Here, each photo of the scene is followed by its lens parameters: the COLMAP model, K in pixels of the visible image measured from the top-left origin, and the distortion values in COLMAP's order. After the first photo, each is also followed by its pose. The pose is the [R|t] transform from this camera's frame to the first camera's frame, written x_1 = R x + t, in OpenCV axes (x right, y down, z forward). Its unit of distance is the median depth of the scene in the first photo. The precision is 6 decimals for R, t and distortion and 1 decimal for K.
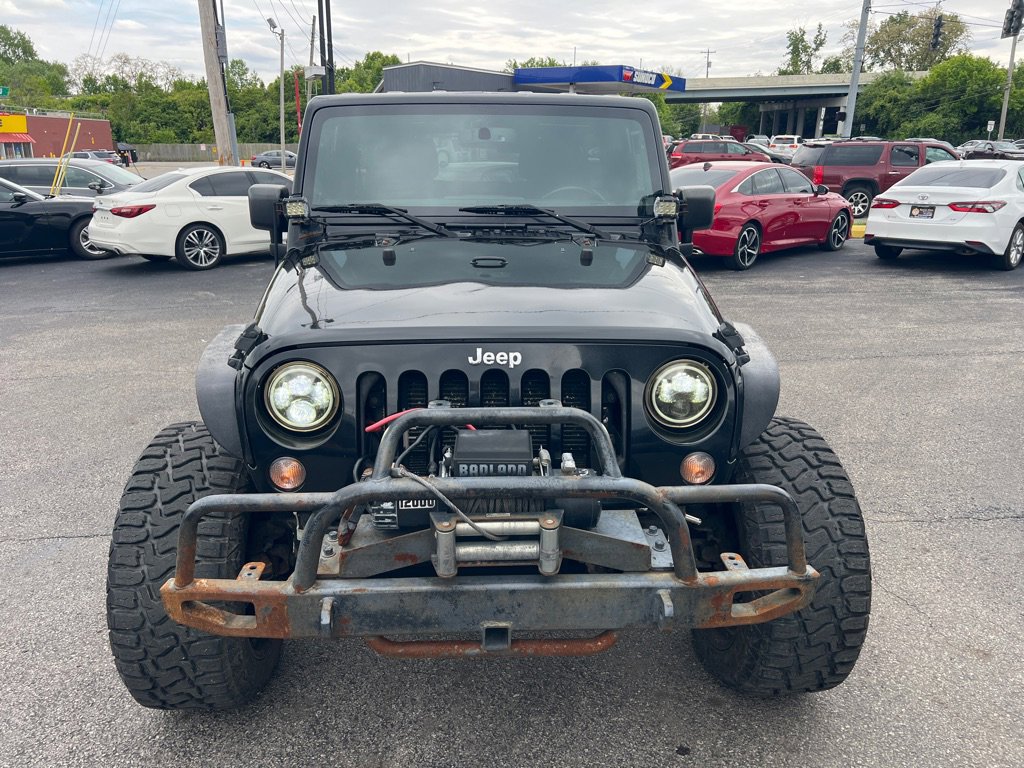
lens RADIAL K [[767.7, 0, 506.7], [0, 767.7, 386.8], [0, 0, 1]] dist [0.053223, -0.061457]
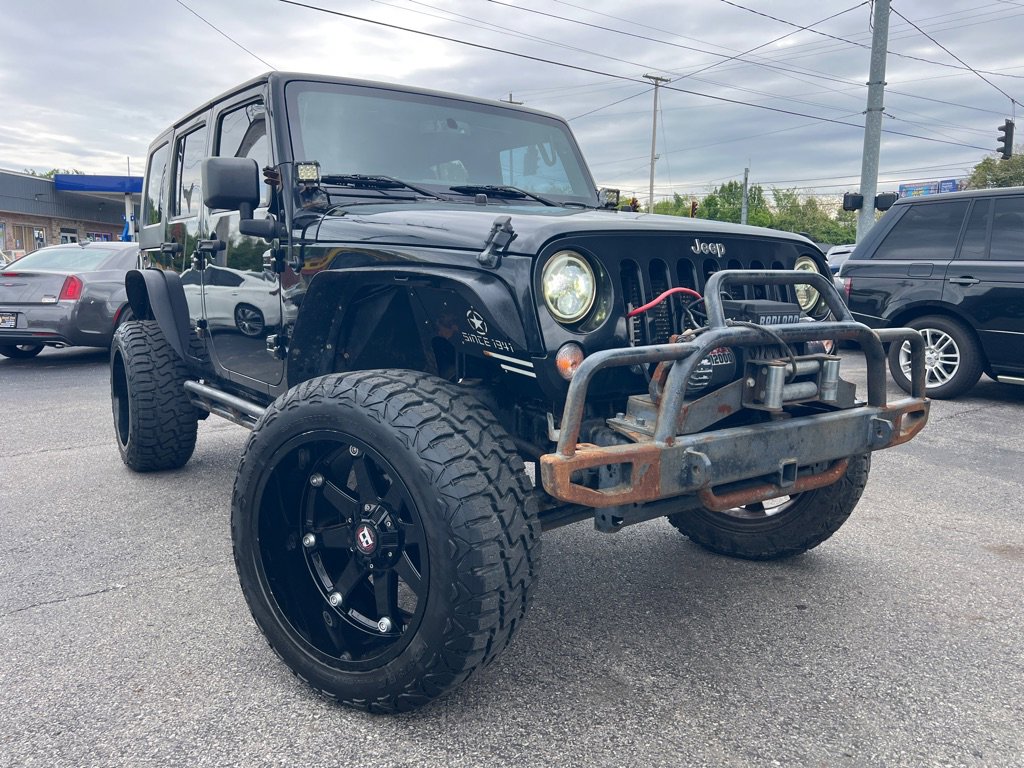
lens RADIAL K [[770.8, 0, 512.0], [0, 770.8, 384.0], [0, 0, 1]] dist [0.043424, -0.046637]
pose [[0.846566, -0.070585, 0.527583, -0.673222], [0.150931, 0.982320, -0.110760, 0.185549], [-0.510437, 0.173394, 0.842252, 0.163282]]
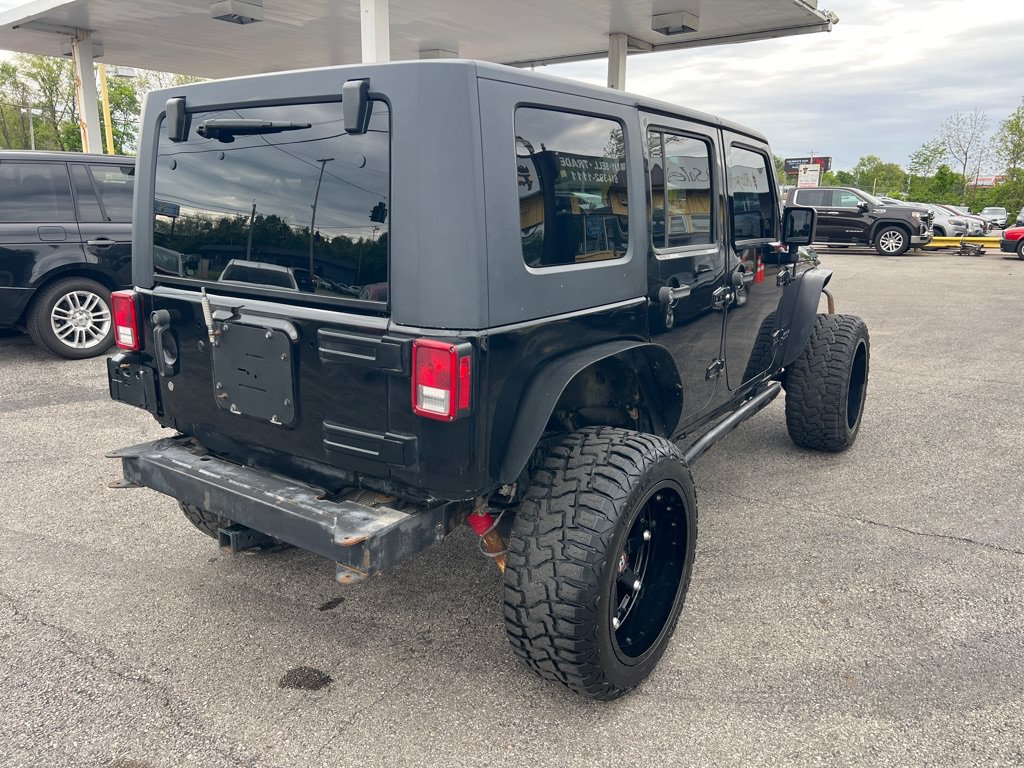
lens RADIAL K [[767.9, 0, 511.8], [0, 767.9, 386.0], [0, 0, 1]] dist [0.060387, -0.074055]
pose [[-0.792318, -0.161153, 0.588440, -0.907407], [0.166541, 0.870729, 0.462704, -0.834447], [-0.586938, 0.464608, -0.663056, 2.810214]]
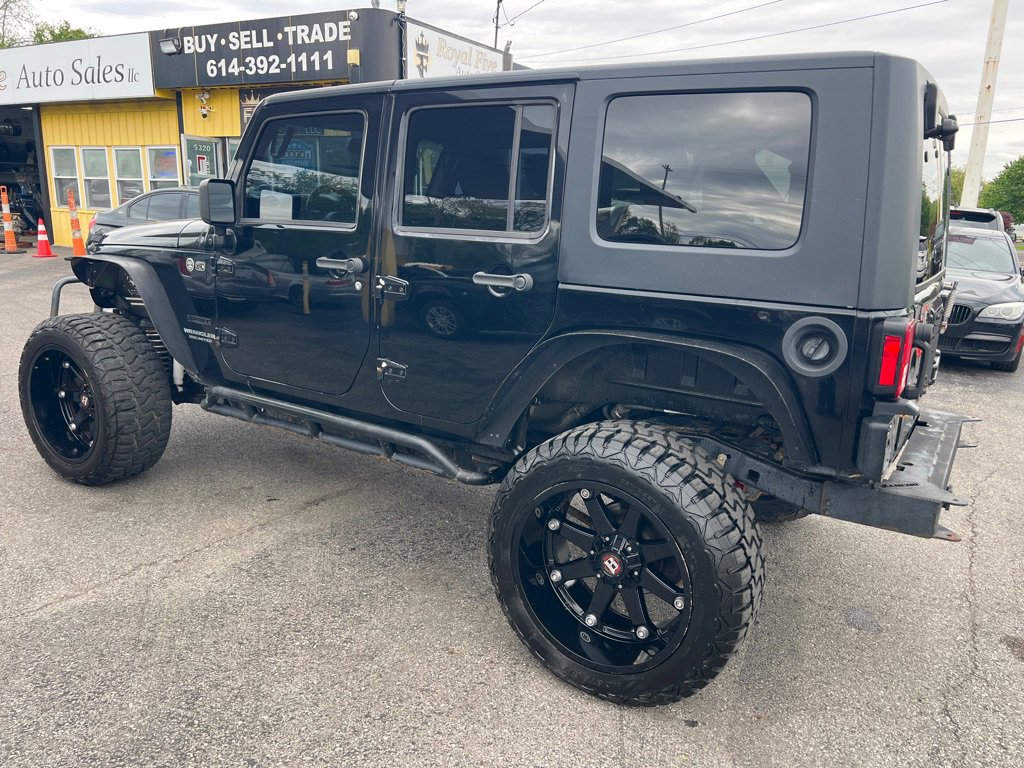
lens RADIAL K [[767.9, 0, 511.8], [0, 767.9, 386.0], [0, 0, 1]] dist [0.060387, -0.074055]
pose [[-0.572873, 0.167238, -0.802401, 1.129496], [-0.280724, 0.879722, 0.383775, -0.667839], [0.770072, 0.445107, -0.457022, 2.422767]]
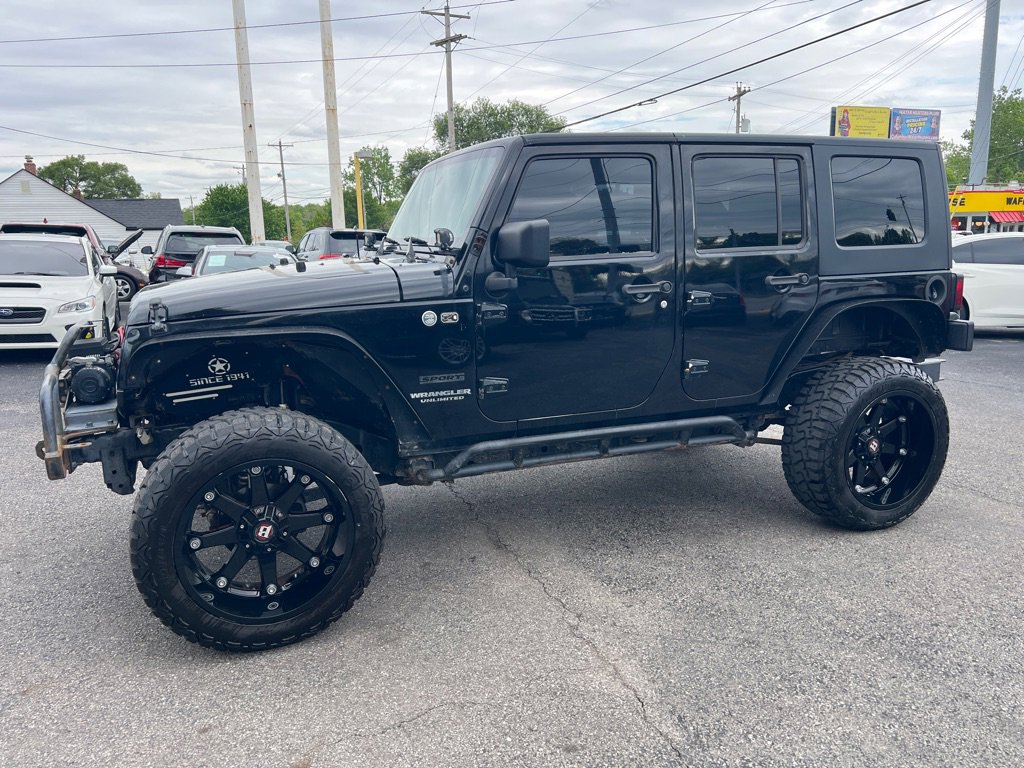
lens RADIAL K [[768.9, 0, 516.3], [0, 768.9, 381.6], [0, 0, 1]] dist [0.061755, -0.073073]
pose [[0.338520, 0.165337, -0.926320, 1.506421], [-0.260897, 0.962337, 0.076422, -0.180685], [0.904067, 0.215803, 0.368906, 0.895920]]
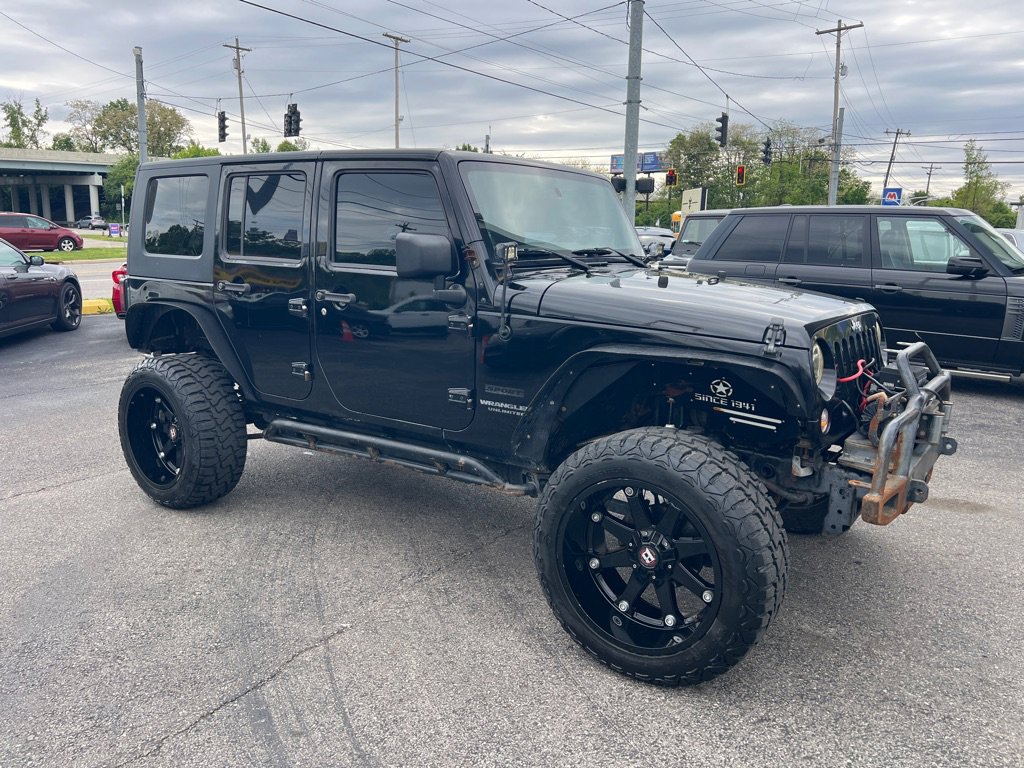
lens RADIAL K [[770.8, 0, 512.0], [0, 770.8, 384.0], [0, 0, 1]] dist [0.043424, -0.046637]
pose [[0.620484, -0.142211, 0.771217, -1.323781], [0.218770, 0.975769, 0.003918, -0.062445], [-0.753087, 0.166288, 0.636560, 0.402224]]
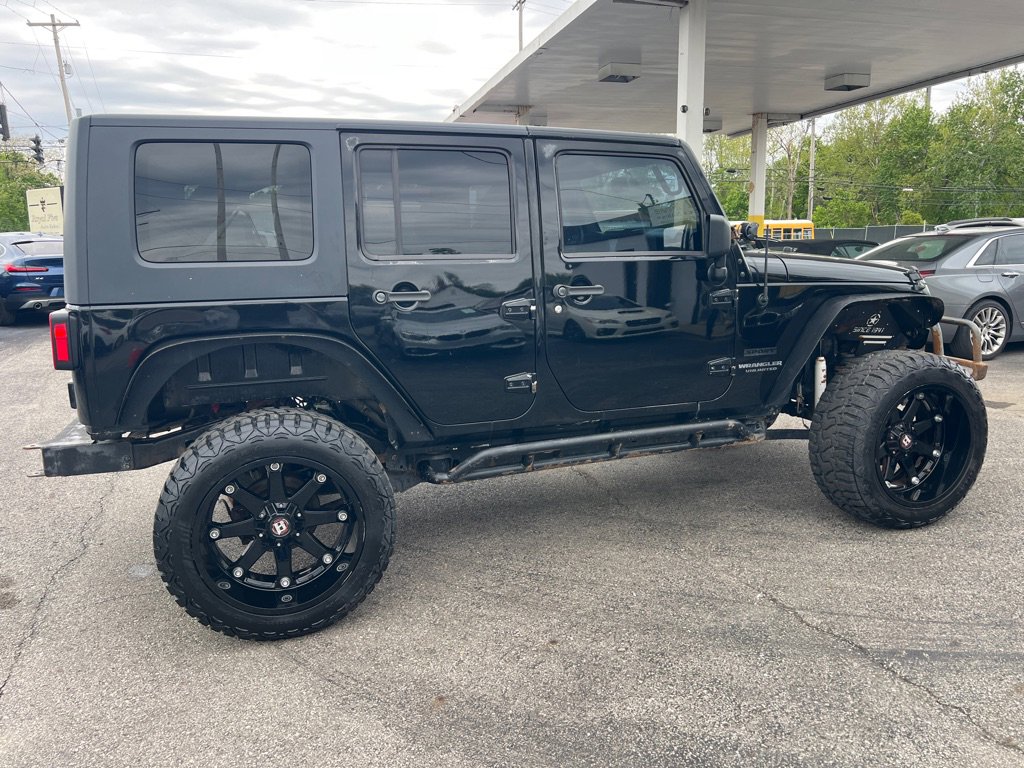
lens RADIAL K [[767.7, 0, 506.7], [0, 767.7, 386.8], [0, 0, 1]] dist [0.053223, -0.061457]
pose [[-0.260842, -0.179021, 0.948638, -1.628225], [0.305277, 0.916934, 0.256978, -0.513236], [-0.915843, 0.356627, -0.184524, 1.963905]]
